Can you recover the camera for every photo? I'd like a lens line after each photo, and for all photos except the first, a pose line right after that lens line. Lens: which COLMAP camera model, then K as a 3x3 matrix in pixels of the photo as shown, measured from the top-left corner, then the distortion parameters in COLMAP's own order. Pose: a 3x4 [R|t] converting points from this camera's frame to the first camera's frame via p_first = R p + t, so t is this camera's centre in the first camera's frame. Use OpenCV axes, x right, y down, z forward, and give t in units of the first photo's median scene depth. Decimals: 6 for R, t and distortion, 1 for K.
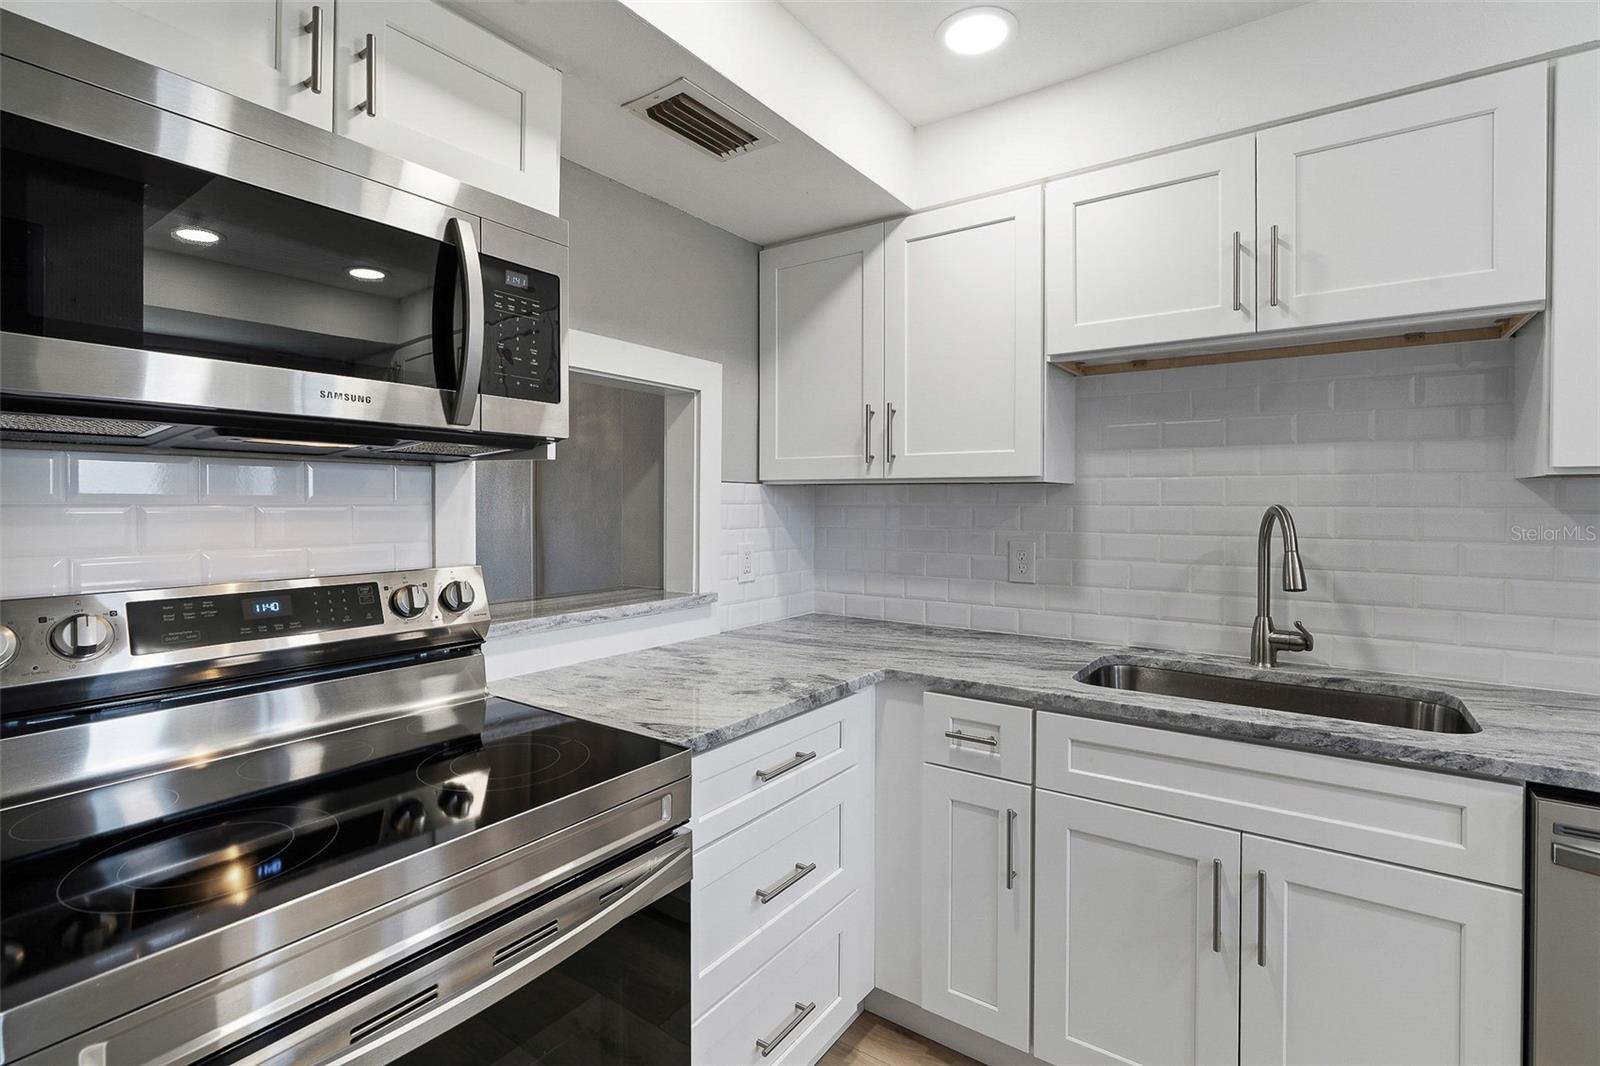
lens RADIAL K [[742.9, 0, 806.3], [0, 742.9, 506.8], [0, 0, 1]] dist [-0.003877, 0.001859]
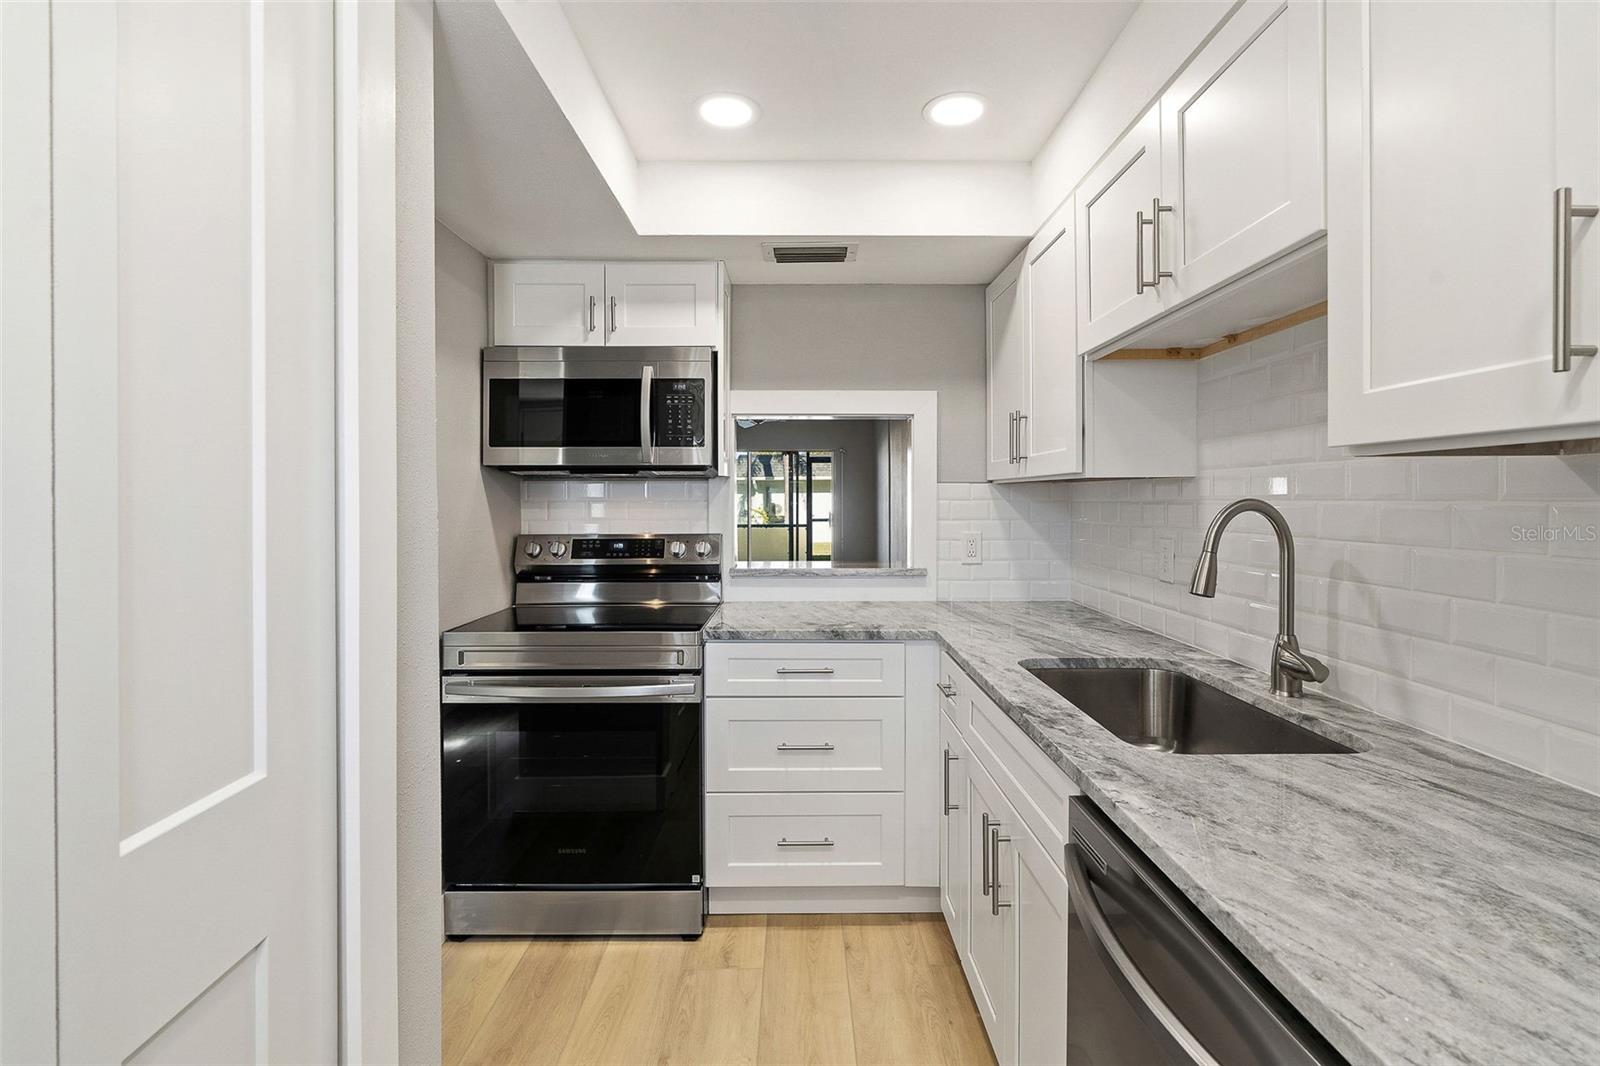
lens RADIAL K [[742.9, 0, 809.8], [0, 742.9, 498.1], [0, 0, 1]] dist [-0.003877, 0.001859]
pose [[0.580968, -0.006309, -0.813902, 1.009542], [-0.001198, 0.999962, -0.008607, 0.005257], [0.813926, 0.005976, 0.580938, 0.097904]]
